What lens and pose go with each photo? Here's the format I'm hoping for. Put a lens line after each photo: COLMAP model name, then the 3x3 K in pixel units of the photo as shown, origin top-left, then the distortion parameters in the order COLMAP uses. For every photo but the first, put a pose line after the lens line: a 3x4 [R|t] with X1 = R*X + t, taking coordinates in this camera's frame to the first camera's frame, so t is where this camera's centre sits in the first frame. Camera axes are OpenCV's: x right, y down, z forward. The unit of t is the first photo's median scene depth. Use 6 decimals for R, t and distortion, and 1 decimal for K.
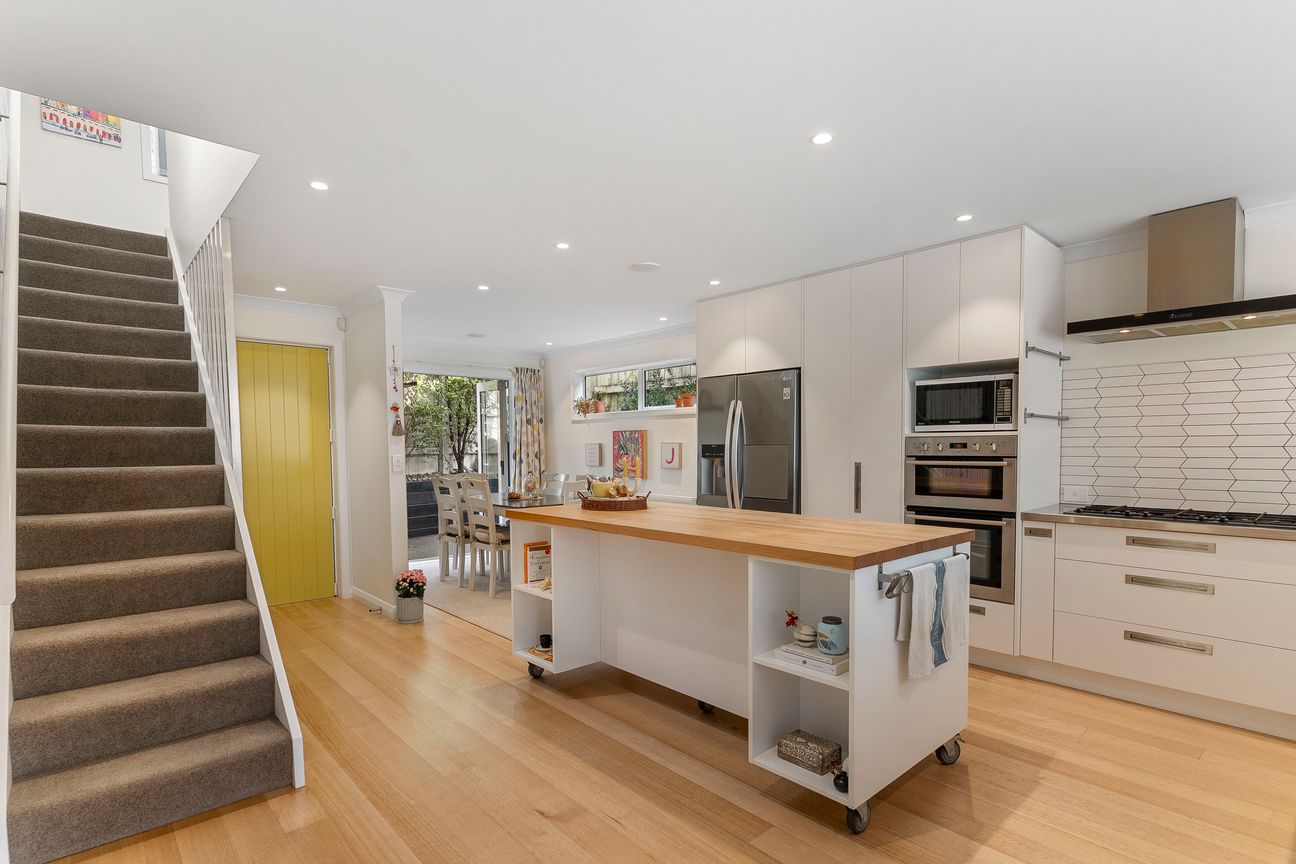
lens RADIAL K [[636.5, 0, 651.7], [0, 636.5, 483.4], [0, 0, 1]] dist [0.000802, -0.000103]
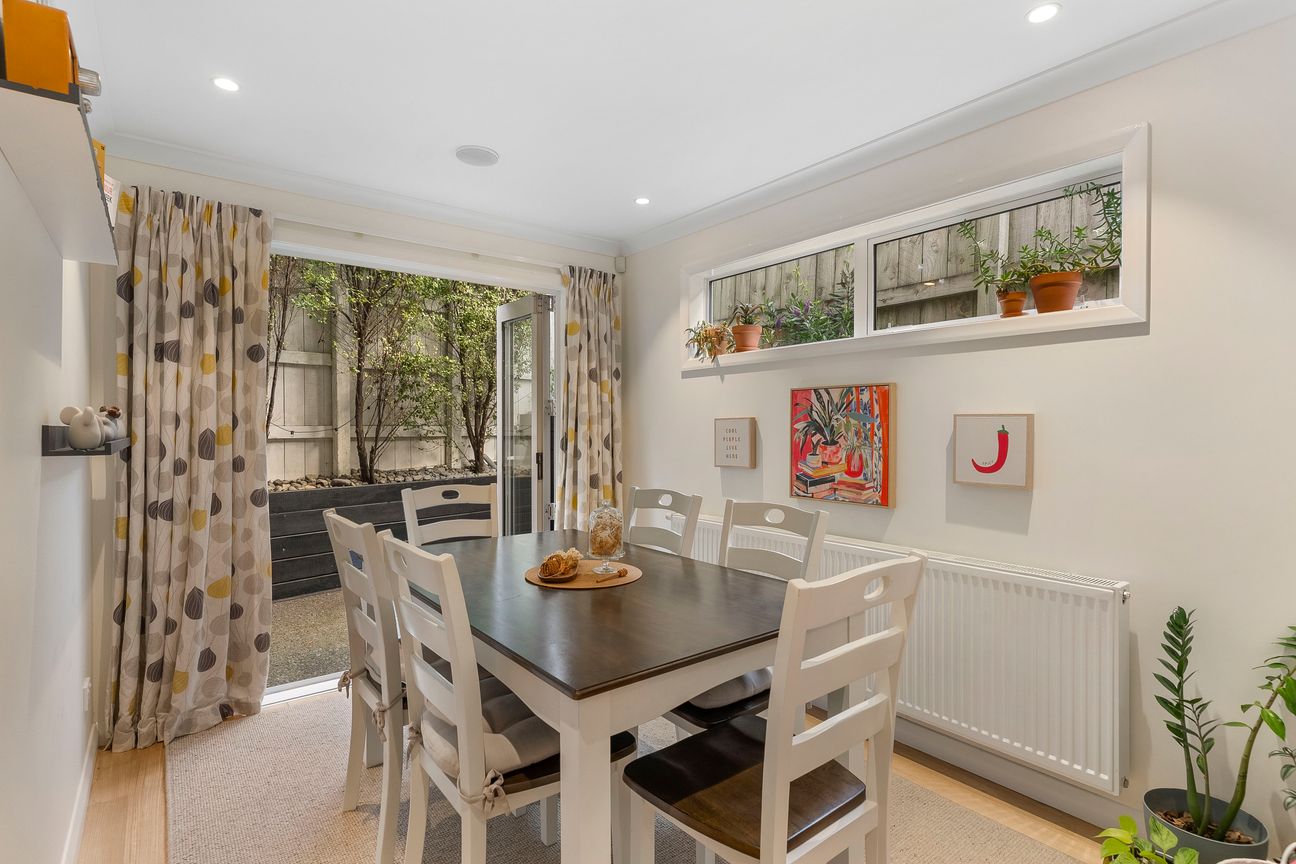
lens RADIAL K [[620.7, 0, 648.0], [0, 620.7, 432.0], [0, 0, 1]] dist [-0.001866, -0.000861]
pose [[0.996868, 0.005269, -0.078910, -0.195208], [-0.009166, 0.998752, -0.049099, -0.050212], [0.078553, 0.049668, 0.995672, 0.910613]]
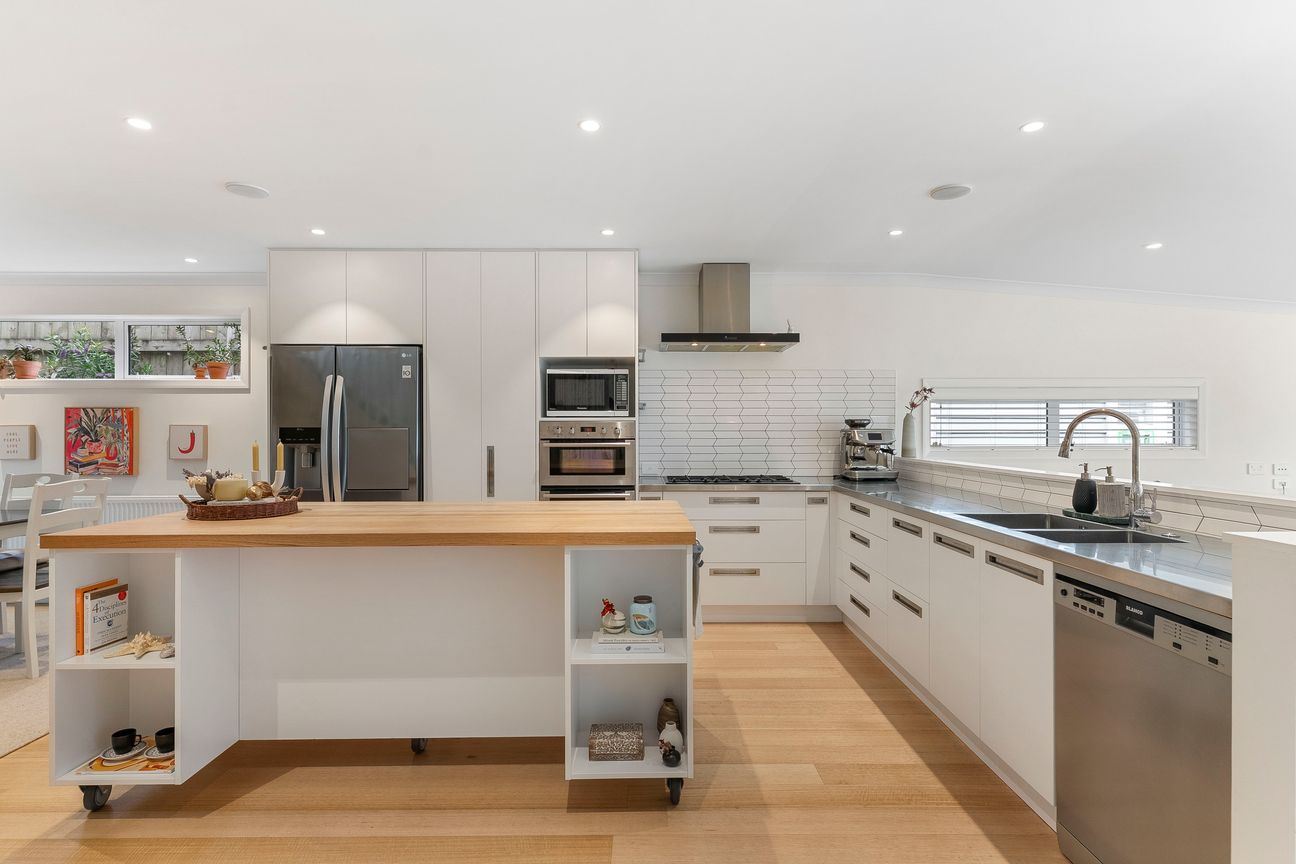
lens RADIAL K [[620.7, 0, 648.0], [0, 620.7, 432.0], [0, 0, 1]] dist [-0.001866, -0.000861]
pose [[0.663826, 0.002060, 0.747884, -0.223397], [0.042439, 0.998281, -0.040419, -0.004933], [-0.746682, 0.058571, 0.662597, 0.162654]]
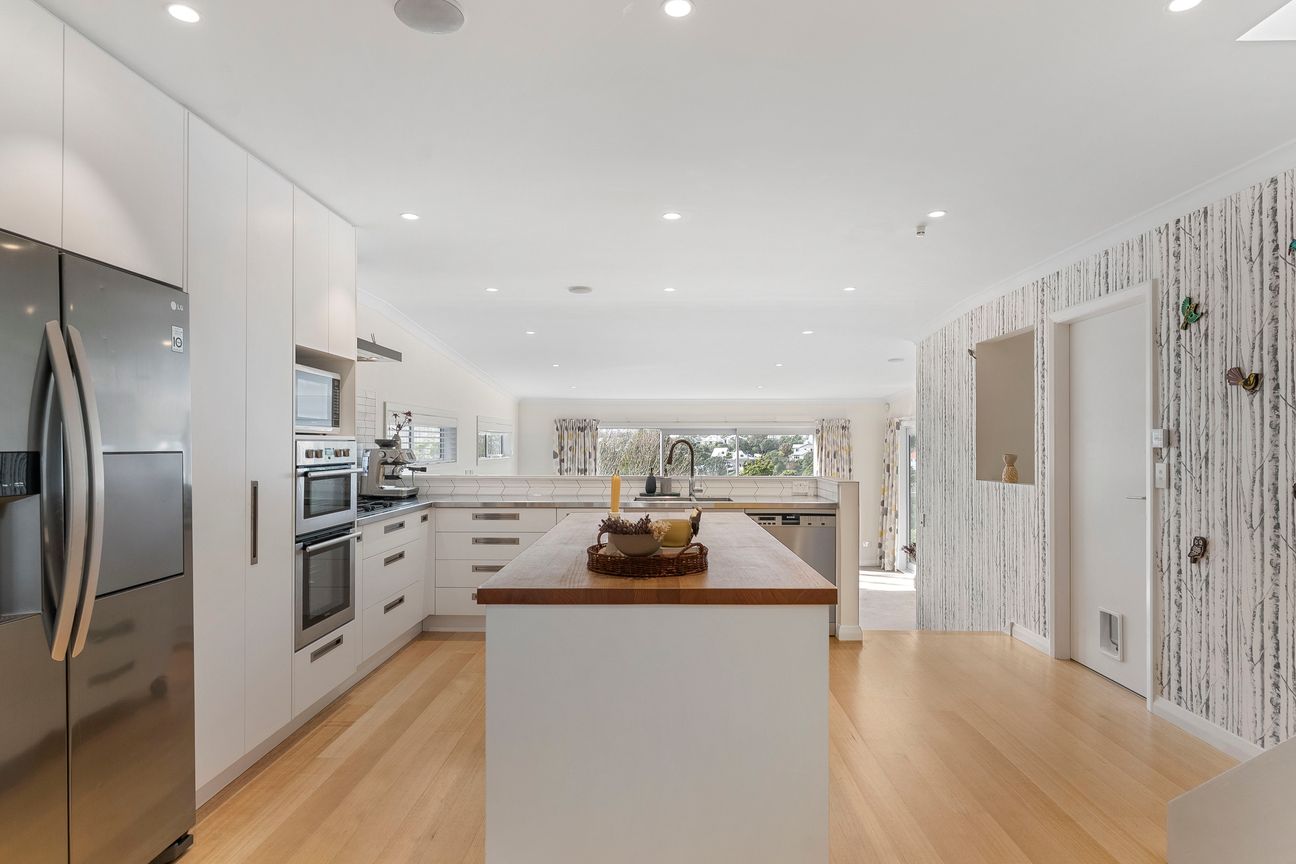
lens RADIAL K [[713.6, 0, 648.0], [0, 713.6, 432.0], [0, 0, 1]] dist [0.000440, 0.000011]
pose [[-0.723082, 0.015854, 0.690581, -0.388296], [0.042356, 0.998873, 0.021418, -0.072952], [-0.689463, 0.044737, -0.722938, 1.156983]]
